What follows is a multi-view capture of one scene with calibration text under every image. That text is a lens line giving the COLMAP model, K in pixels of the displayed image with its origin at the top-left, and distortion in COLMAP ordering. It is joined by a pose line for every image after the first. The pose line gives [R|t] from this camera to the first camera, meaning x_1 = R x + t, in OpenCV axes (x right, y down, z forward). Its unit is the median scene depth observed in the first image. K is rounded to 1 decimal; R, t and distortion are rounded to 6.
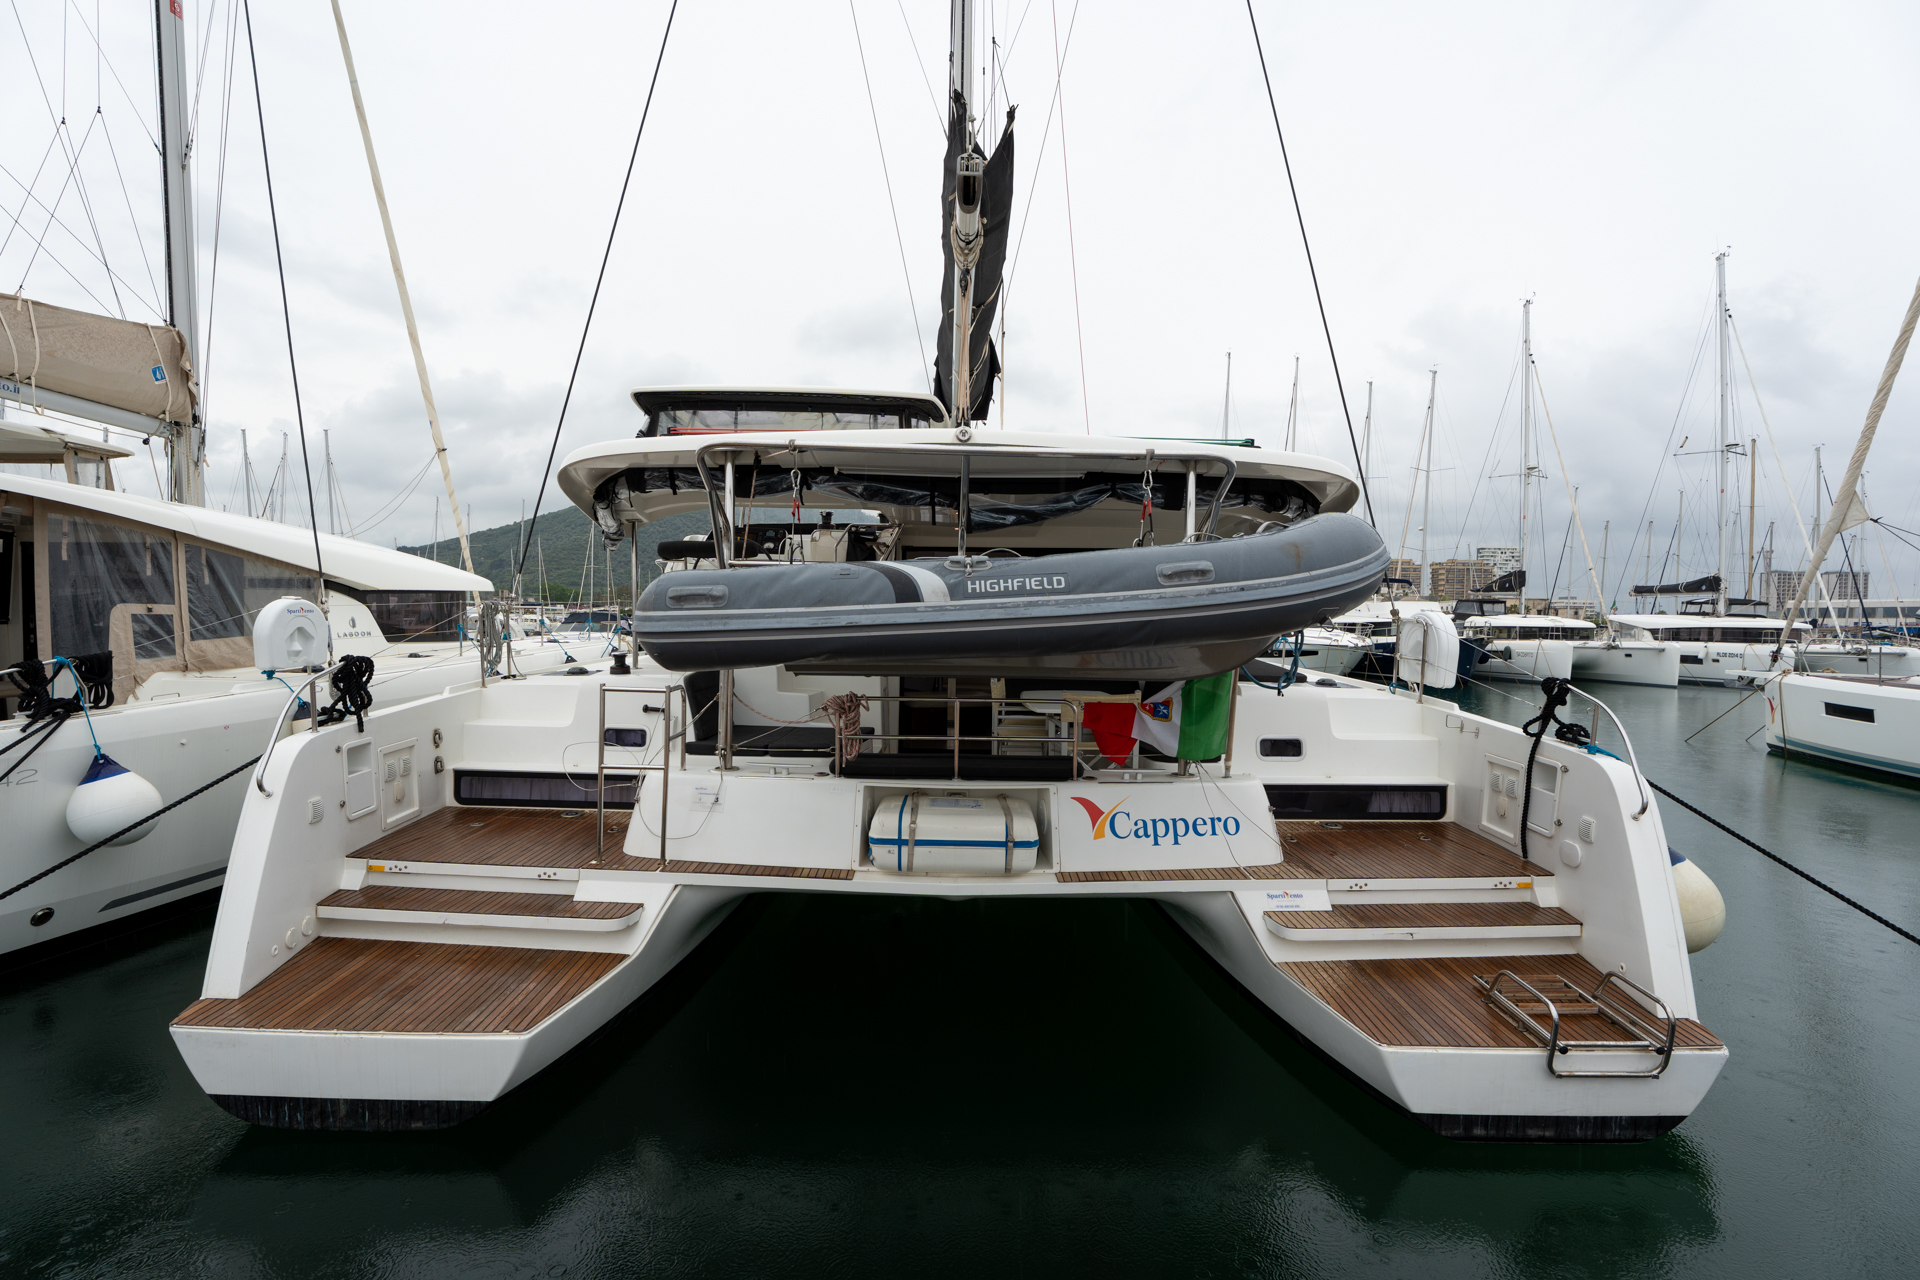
lens RADIAL K [[852.6, 0, 964.1], [0, 852.6, 634.4], [0, 0, 1]] dist [-0.013819, 0.001360]
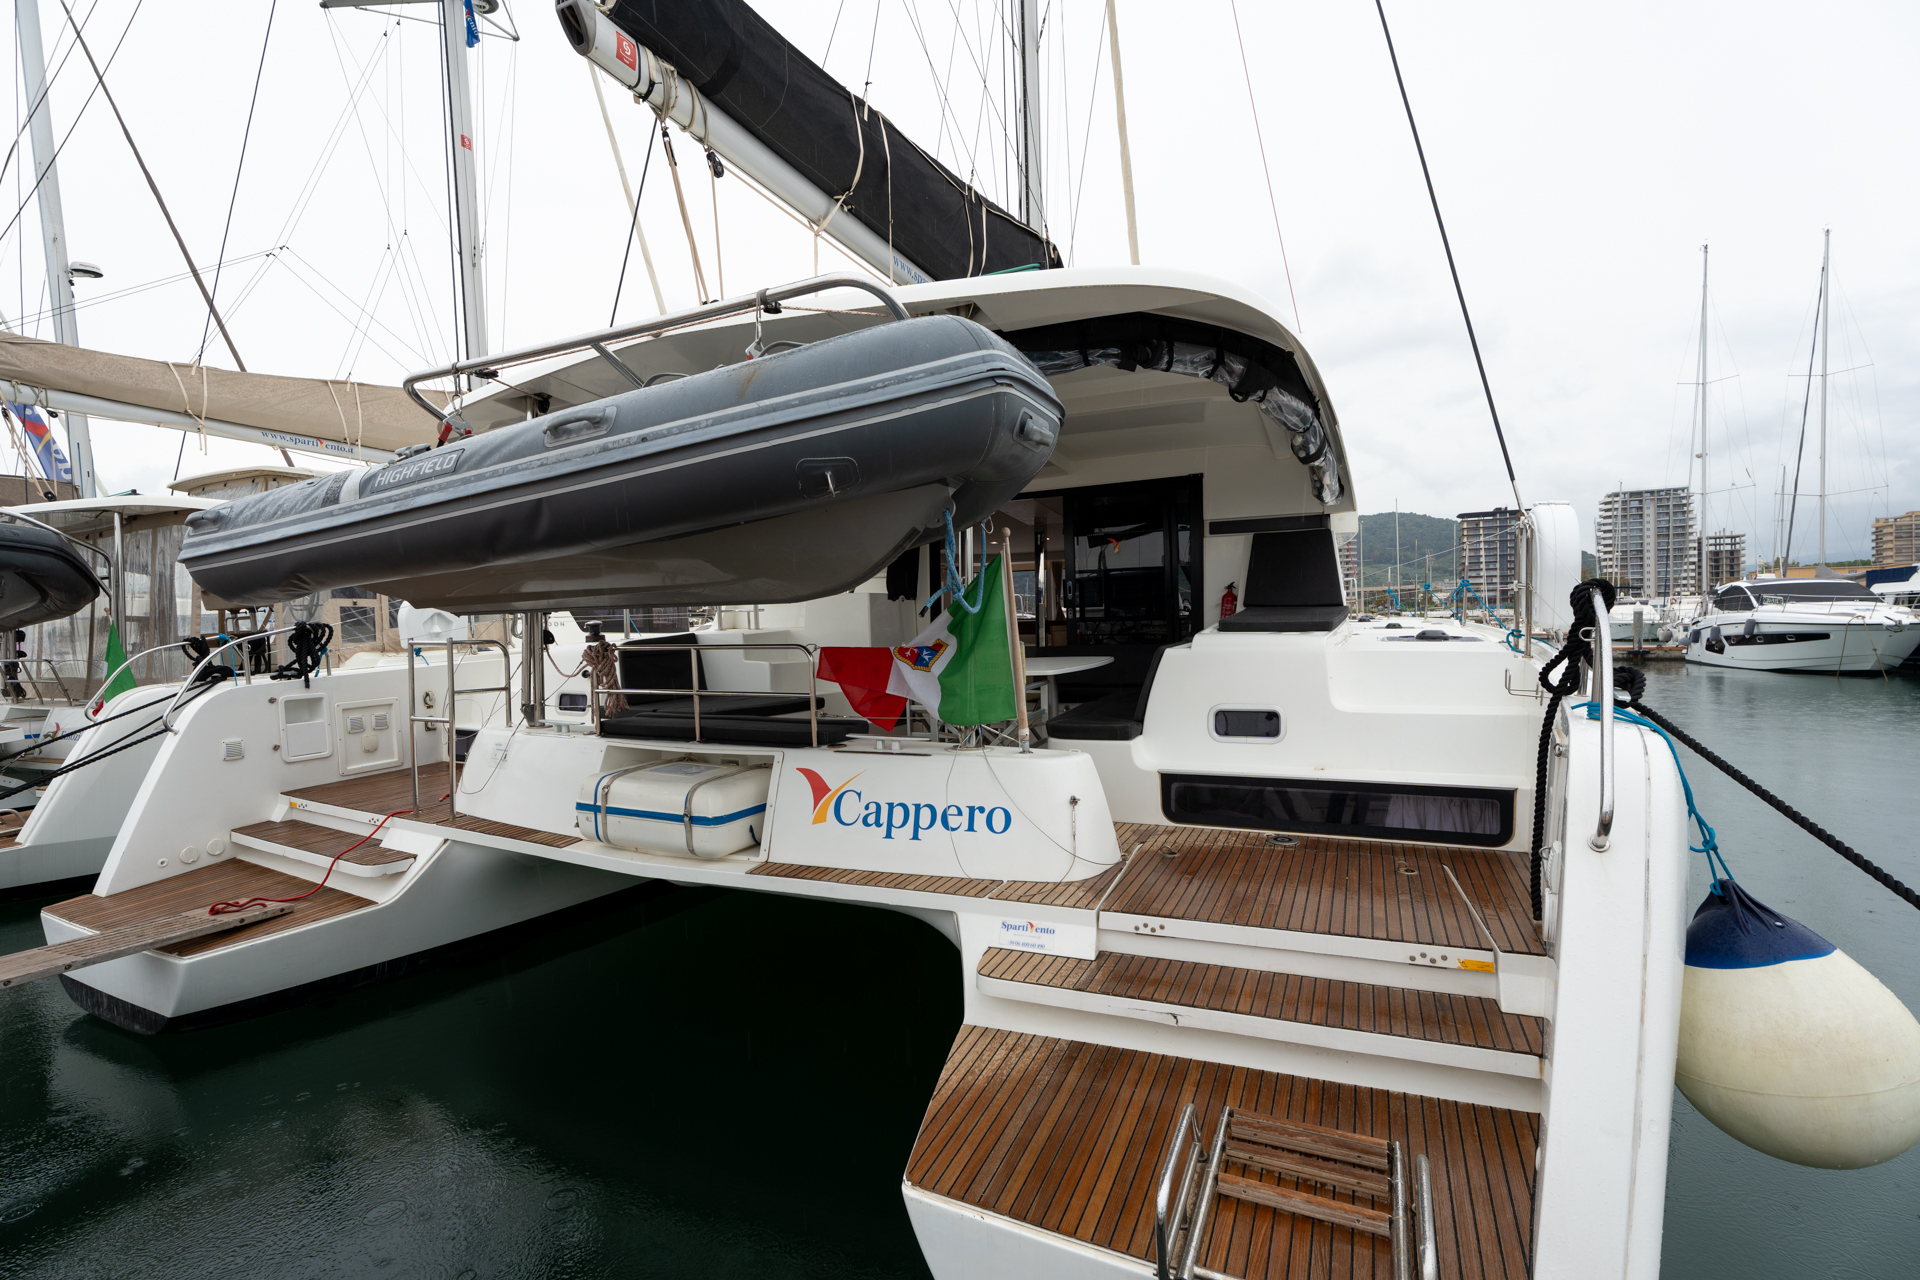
lens RADIAL K [[852.6, 0, 962.7], [0, 852.6, 642.3], [0, 0, 1]] dist [-0.013819, 0.001360]
pose [[0.896399, -0.025071, -0.442539, 0.608505], [0.026370, 0.999647, -0.003217, 0.082871], [0.442463, -0.008786, 0.896744, 0.371205]]
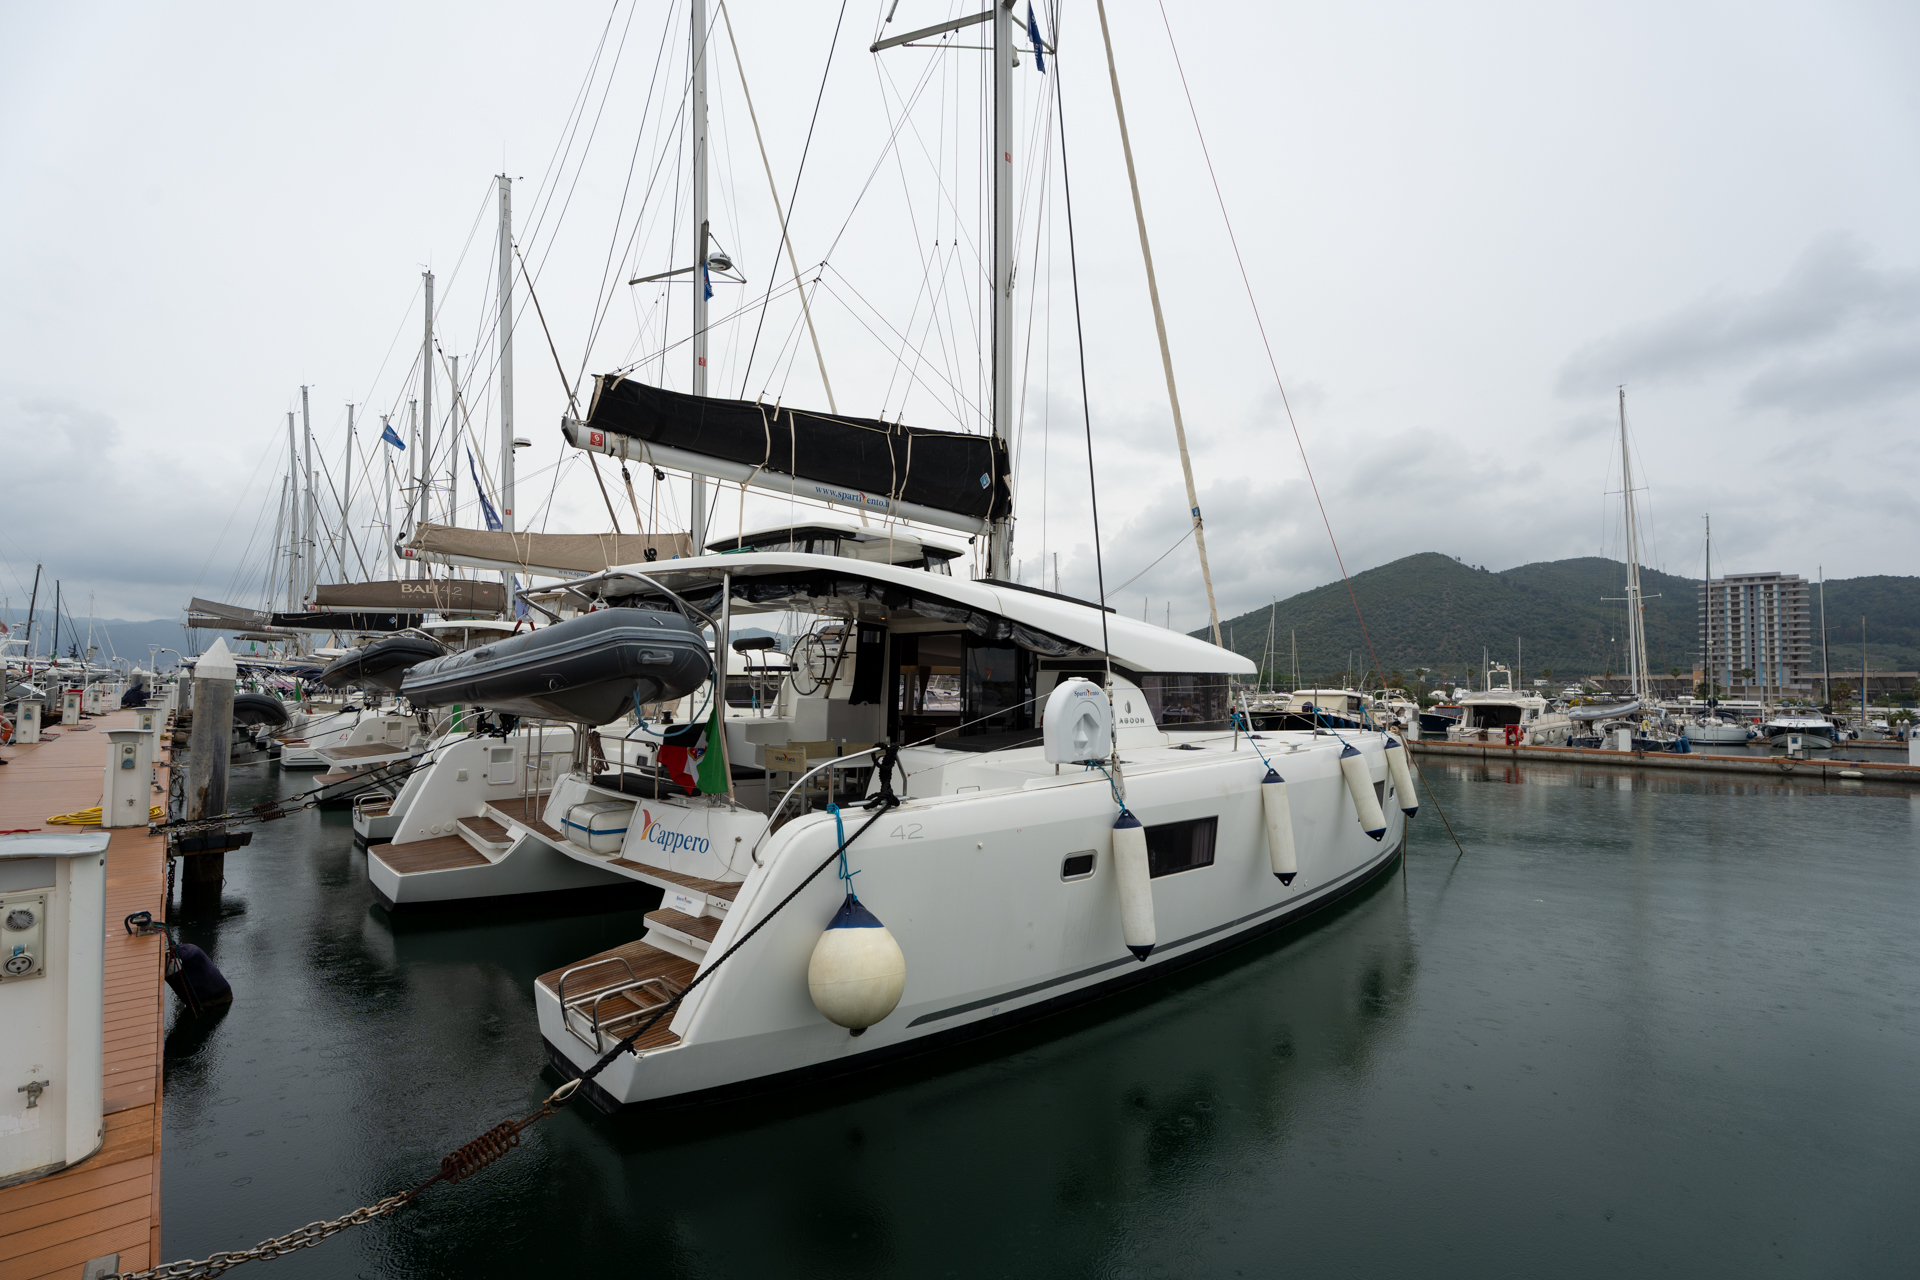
lens RADIAL K [[852.6, 0, 952.0], [0, 852.6, 649.3], [0, 0, 1]] dist [-0.013819, 0.001360]
pose [[0.679566, -0.037974, -0.732631, 1.548810], [-0.023697, 0.997002, -0.073658, 0.014508], [0.733231, 0.067416, 0.676629, 0.389380]]
